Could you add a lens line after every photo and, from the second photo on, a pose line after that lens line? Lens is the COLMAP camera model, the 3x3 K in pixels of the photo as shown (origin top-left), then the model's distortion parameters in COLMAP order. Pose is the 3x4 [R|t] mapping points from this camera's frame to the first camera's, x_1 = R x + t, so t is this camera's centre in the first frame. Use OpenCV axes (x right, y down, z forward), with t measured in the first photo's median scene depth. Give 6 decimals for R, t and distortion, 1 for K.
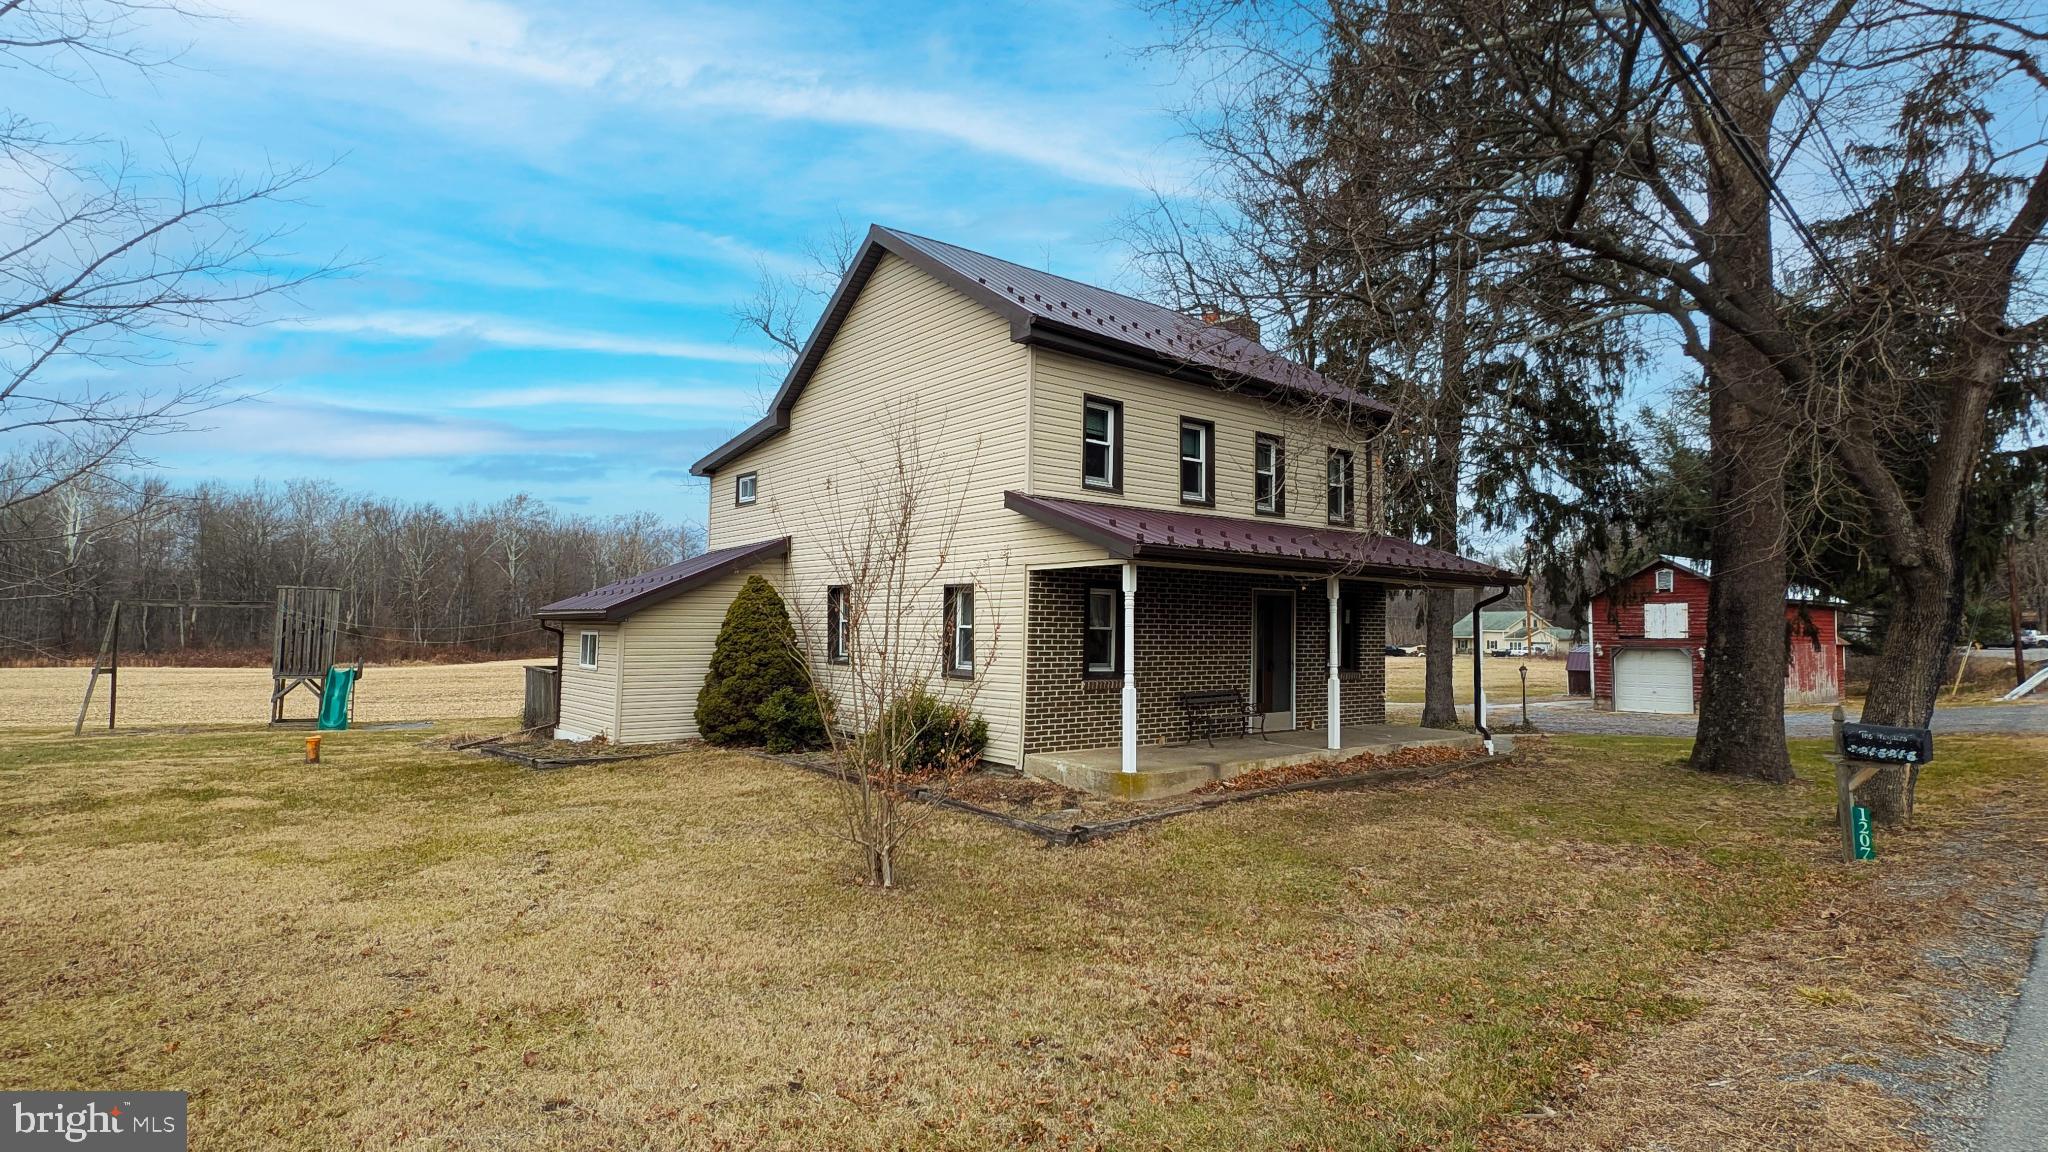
lens RADIAL K [[740.0, 0, 1024.0], [0, 740.0, 576.0], [0, 0, 1]] dist [-0.000122, 0.000015]
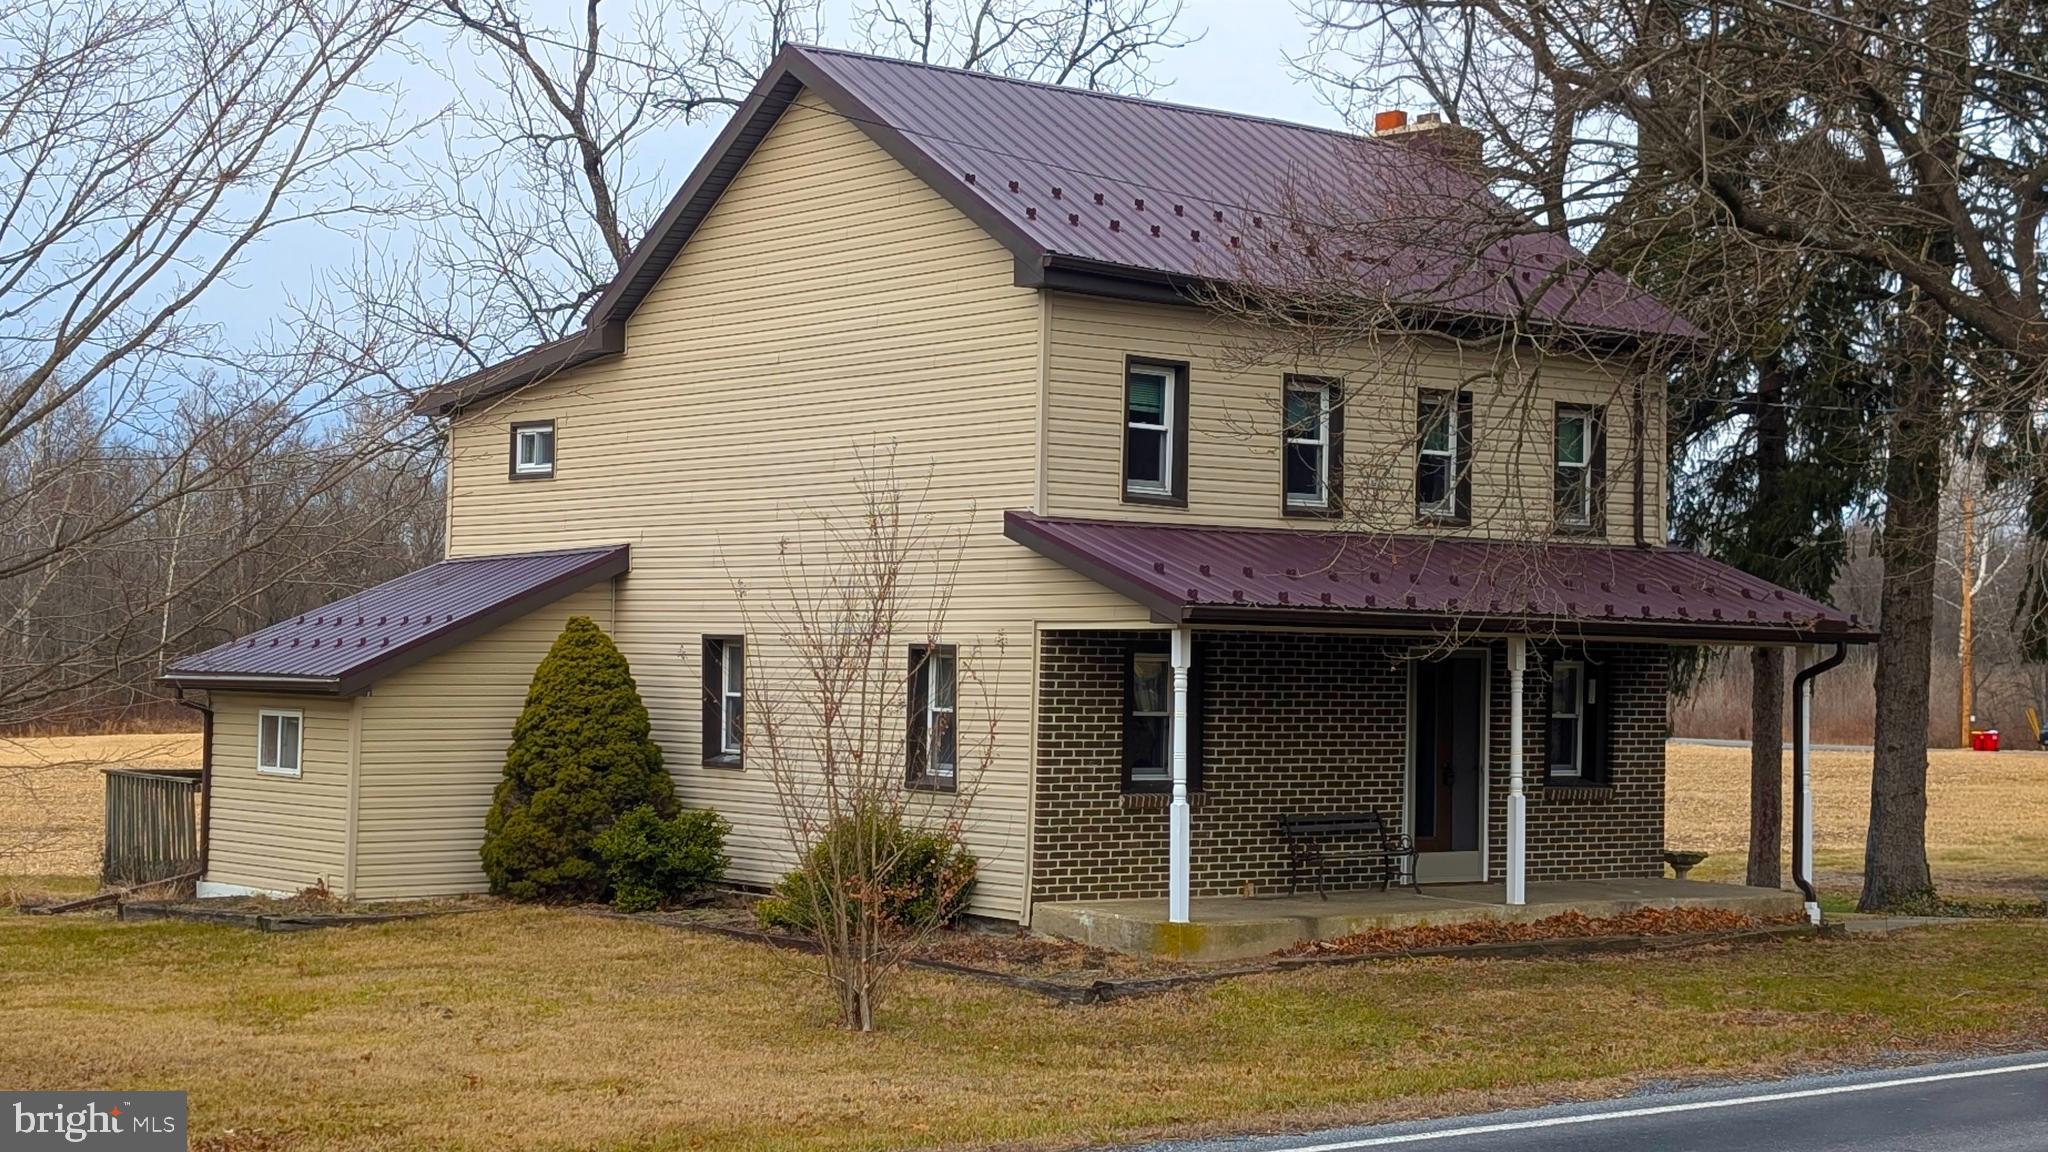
lens RADIAL K [[1593.0, 0, 1024.0], [0, 1593.0, 576.0], [0, 0, 1]] dist [0.057048, -0.001834]
pose [[0.999947, 0.003745, -0.009565, 0.005156], [-0.003759, 0.999992, -0.001481, -0.048397], [0.009560, 0.001517, 0.999953, -0.402708]]
